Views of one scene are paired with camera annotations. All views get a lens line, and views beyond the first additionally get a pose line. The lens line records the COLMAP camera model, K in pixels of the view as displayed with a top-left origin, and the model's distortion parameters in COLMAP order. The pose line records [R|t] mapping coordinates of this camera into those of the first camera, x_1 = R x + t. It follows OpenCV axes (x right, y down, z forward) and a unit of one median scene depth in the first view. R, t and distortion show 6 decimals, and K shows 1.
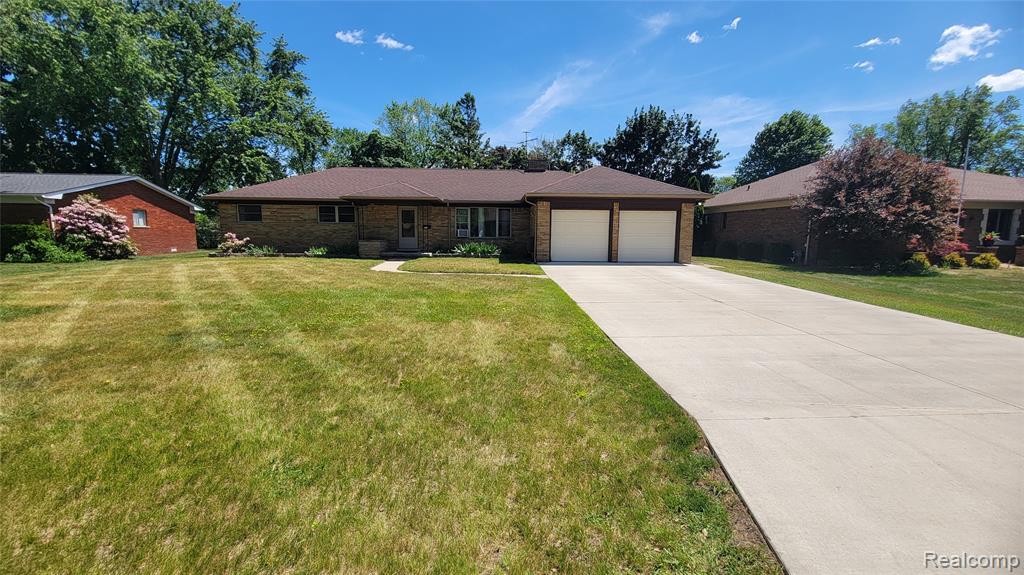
lens RADIAL K [[417.8, 0, 509.6], [0, 417.8, 287.9], [0, 0, 1]] dist [0.000300, -0.002369]
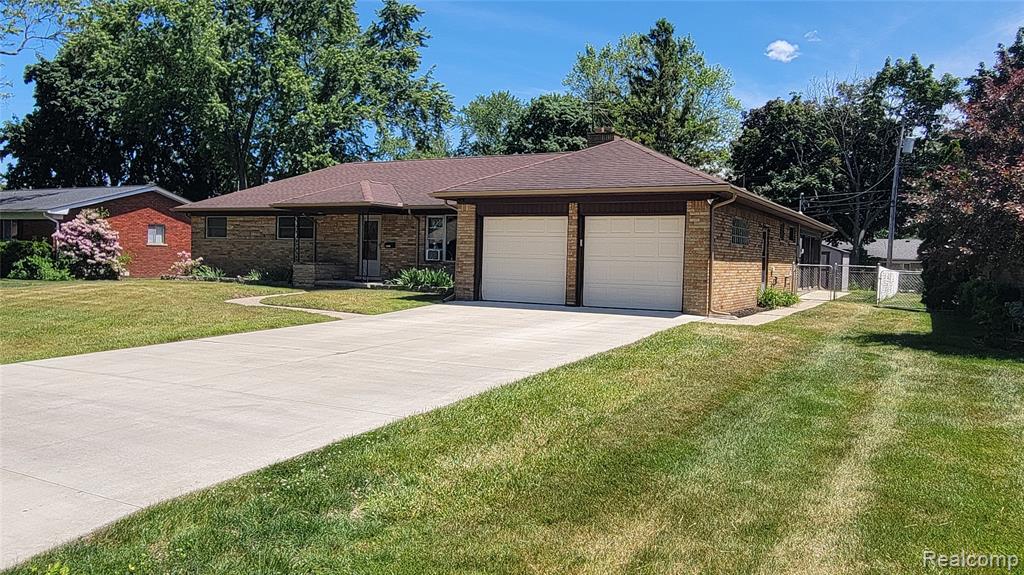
lens RADIAL K [[765.2, 0, 493.6], [0, 765.2, 273.8], [0, 0, 1]] dist [0.012800, -0.023127]
pose [[0.846340, 0.022099, -0.532184, 0.612036], [-0.083476, 0.992296, -0.091547, -0.000087], [0.526061, 0.121905, 0.841664, 0.048944]]
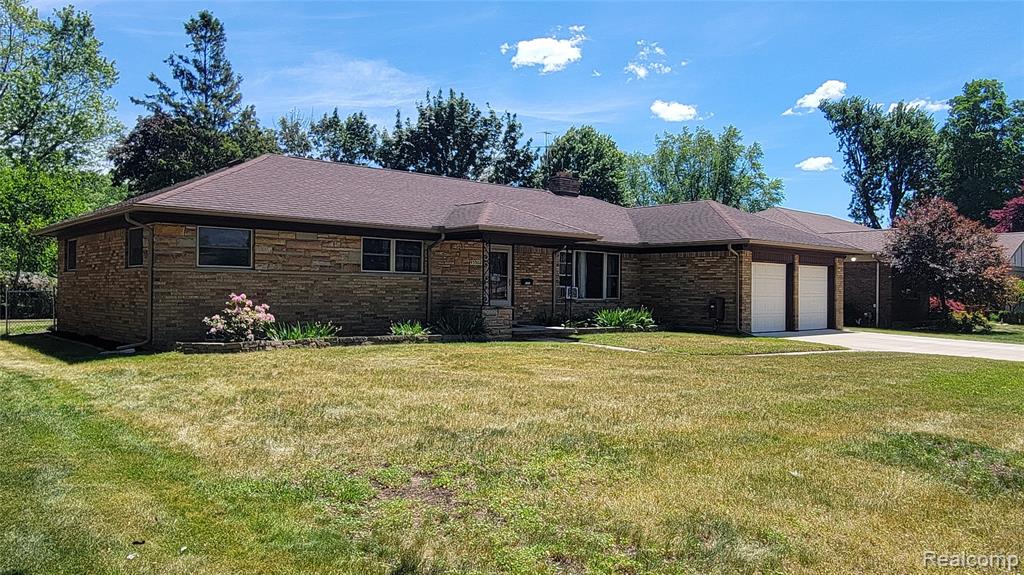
lens RADIAL K [[765.2, 0, 511.8], [0, 765.2, 284.8], [0, 0, 1]] dist [0.012800, -0.023127]
pose [[0.768376, 0.004276, 0.639985, -0.895316], [0.077617, 0.991974, -0.099816, -0.038699], [-0.635275, 0.126370, 0.761877, 0.212297]]
